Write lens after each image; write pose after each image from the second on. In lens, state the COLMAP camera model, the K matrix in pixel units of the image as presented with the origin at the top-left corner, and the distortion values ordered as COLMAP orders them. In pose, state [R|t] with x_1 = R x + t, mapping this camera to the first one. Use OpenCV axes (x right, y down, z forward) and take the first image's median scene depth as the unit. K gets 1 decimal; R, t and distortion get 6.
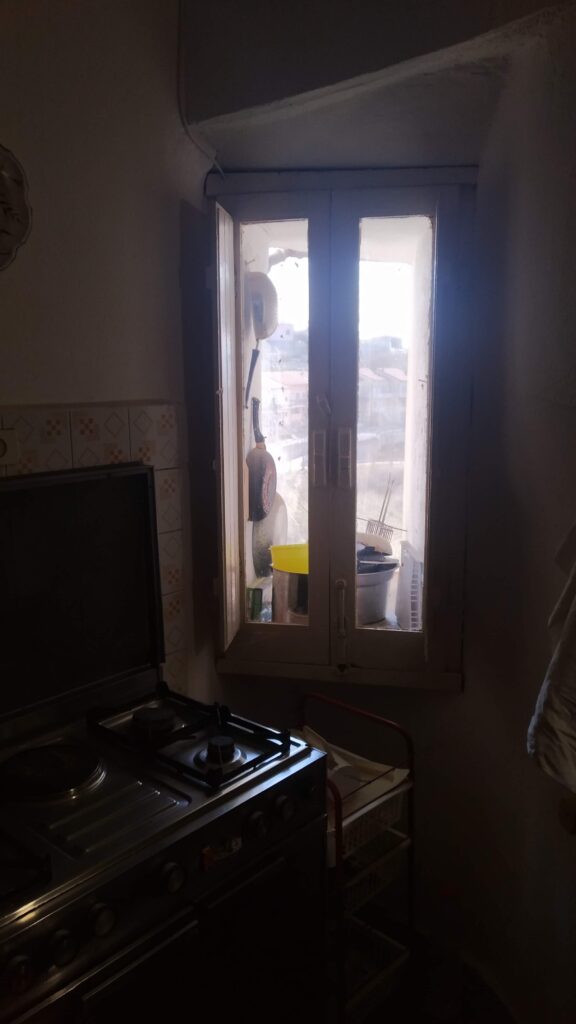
lens RADIAL K [[801.3, 0, 285.8], [0, 801.3, 512.3], [0, 0, 1]] dist [0.060282, -0.069497]
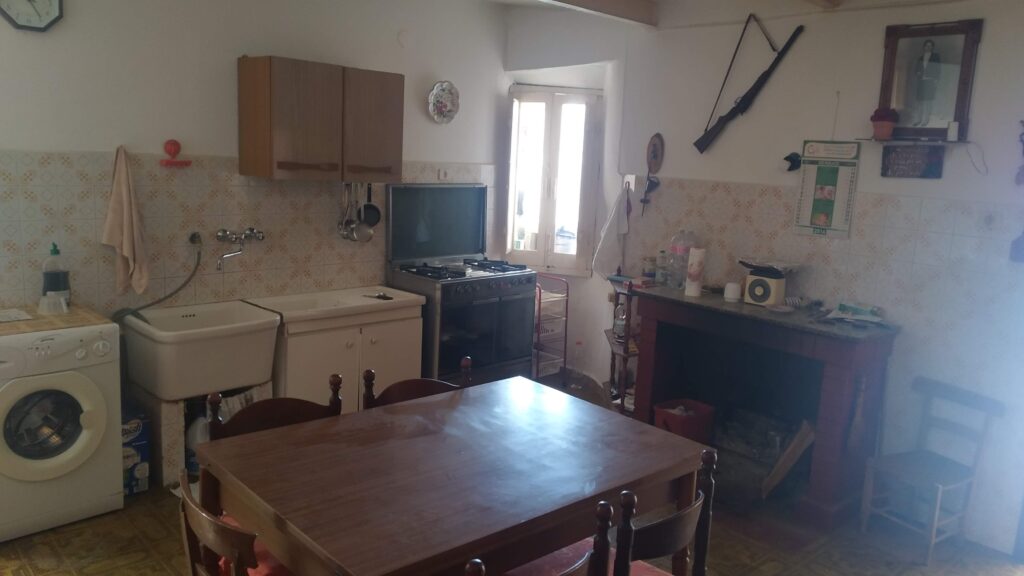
lens RADIAL K [[801.3, 0, 516.5], [0, 801.3, 289.0], [0, 0, 1]] dist [0.060282, -0.069497]
pose [[0.997229, 0.063719, -0.038390, 0.073510], [-0.063890, 0.997952, -0.003249, 0.290187], [0.038105, 0.005693, 0.999258, -1.736040]]
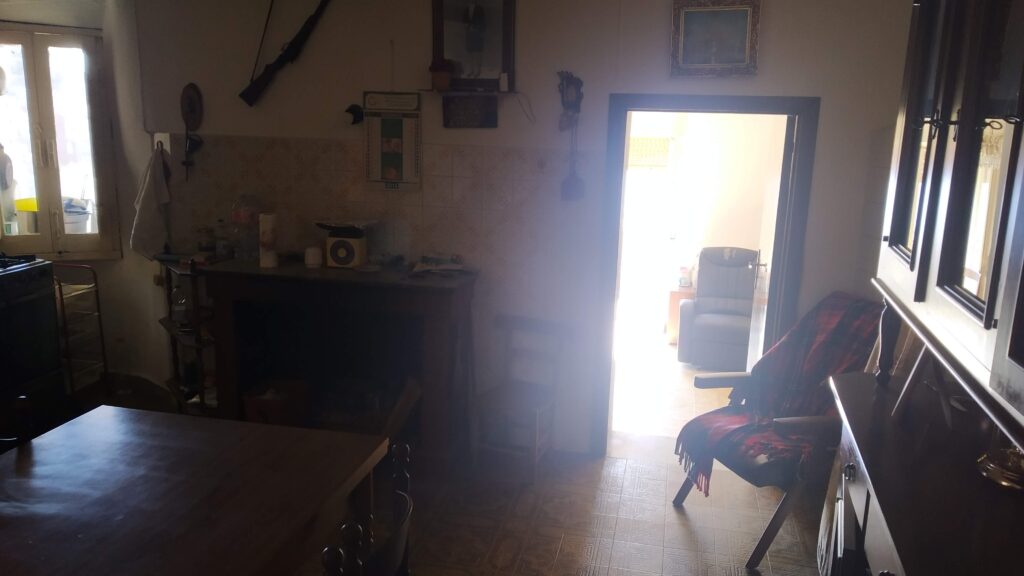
lens RADIAL K [[801.3, 0, 516.9], [0, 801.3, 288.9], [0, 0, 1]] dist [0.060282, -0.069497]
pose [[0.839610, -0.085290, 0.536452, -0.078429], [0.066107, 0.996299, 0.054935, 0.258195], [-0.539152, -0.010661, 0.842141, -1.530336]]
